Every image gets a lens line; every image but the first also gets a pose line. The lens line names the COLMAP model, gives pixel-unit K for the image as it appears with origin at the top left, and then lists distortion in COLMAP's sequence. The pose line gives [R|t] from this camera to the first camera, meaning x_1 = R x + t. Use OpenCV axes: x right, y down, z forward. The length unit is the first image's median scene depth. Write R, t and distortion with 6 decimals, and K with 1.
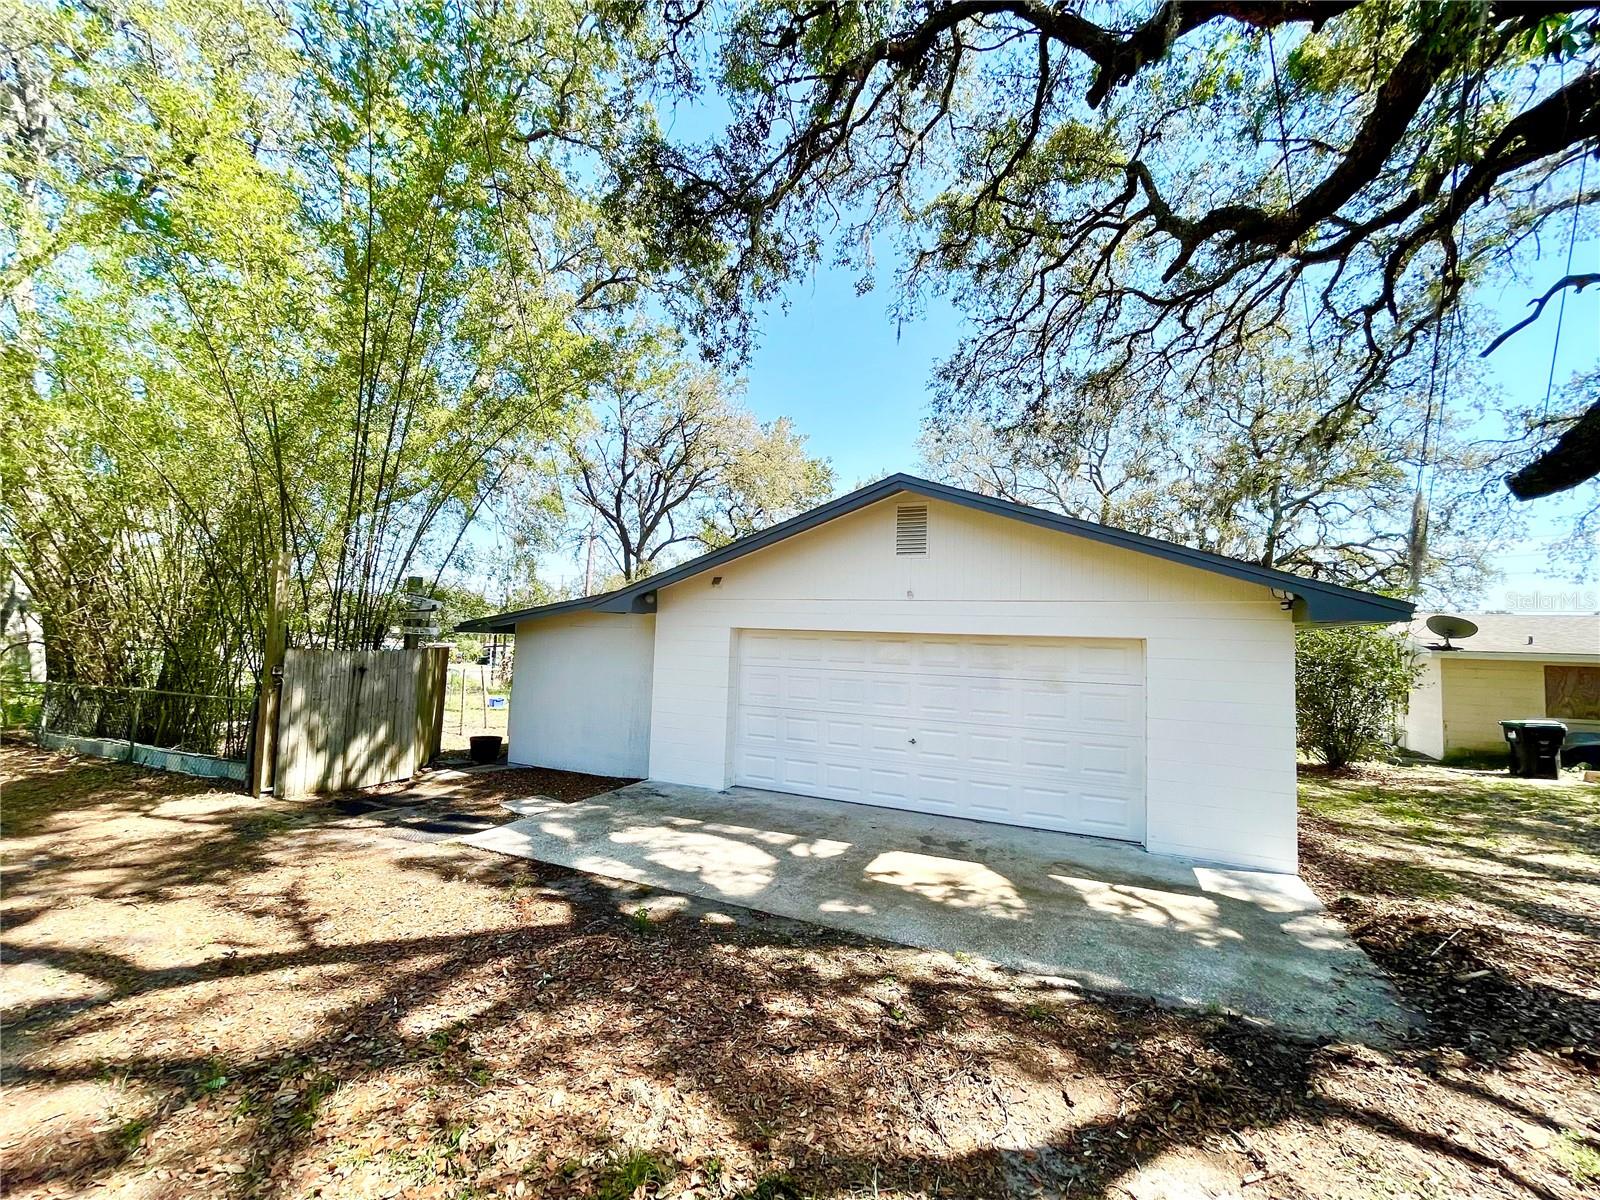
lens RADIAL K [[654.0, 0, 791.5], [0, 654.0, 597.5], [0, 0, 1]] dist [0.007607, 0.001199]
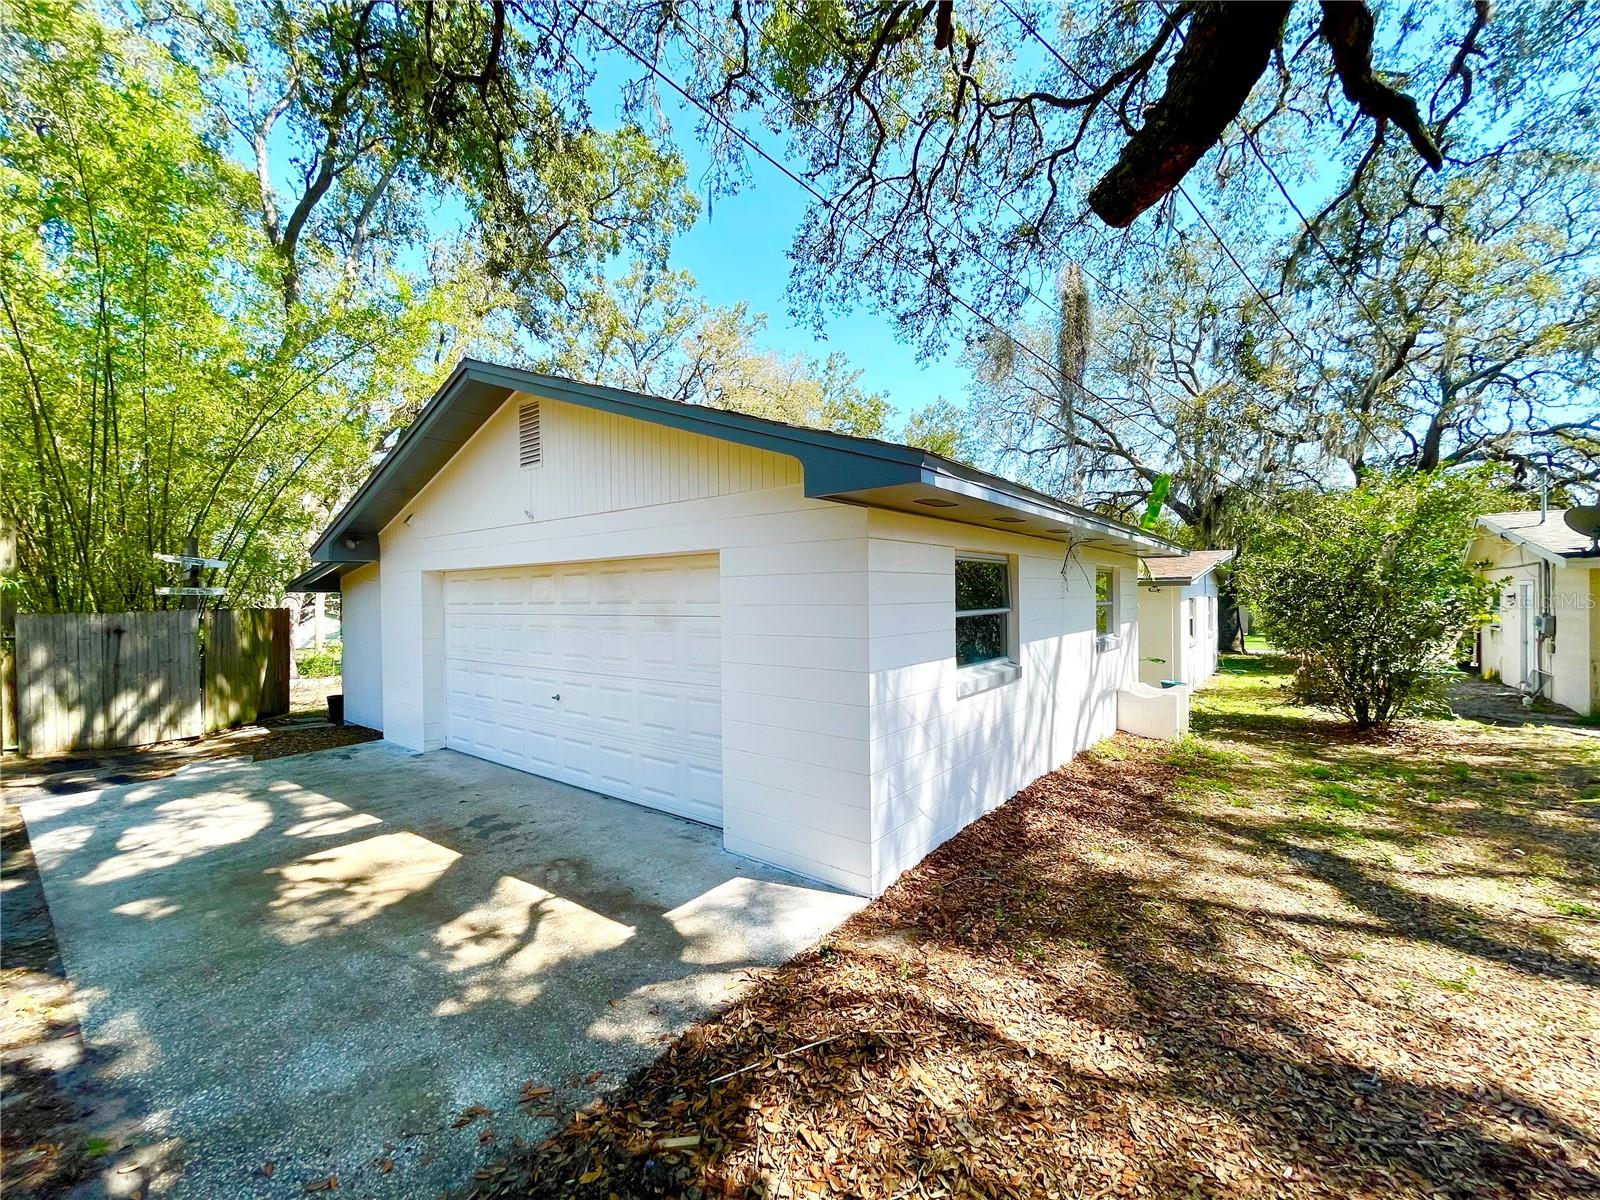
lens RADIAL K [[646.7, 0, 800.0], [0, 646.7, 600.0], [0, 0, 1]] dist [0.000744, -0.000030]
pose [[0.969697, -0.041108, -0.240826, 0.681588], [0.057620, 0.996416, 0.061923, 0.068286], [0.237418, -0.073923, 0.968591, 0.305415]]
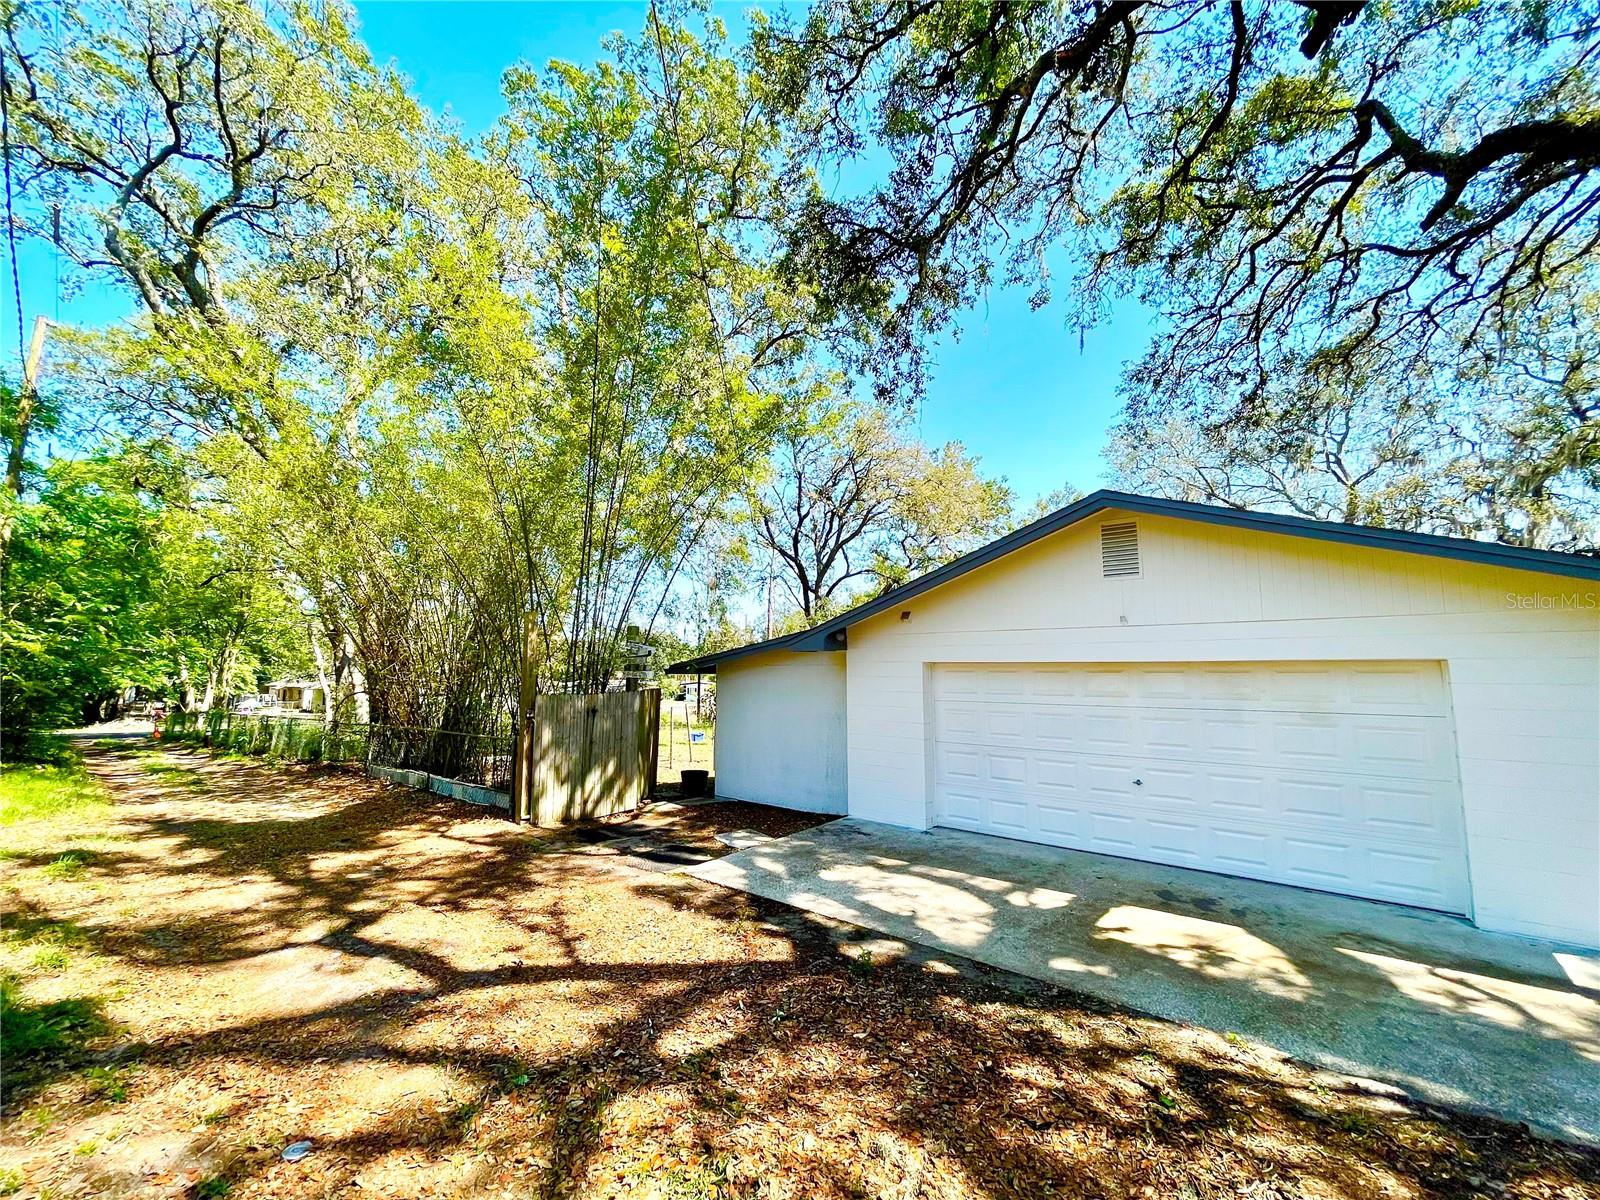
lens RADIAL K [[654.0, 0, 791.5], [0, 654.0, 597.5], [0, 0, 1]] dist [0.007607, 0.001199]
pose [[0.964071, -0.061187, -0.258502, -0.024017], [0.048765, 0.997338, -0.054204, -0.007536], [0.261130, 0.039651, 0.964489, -0.006275]]
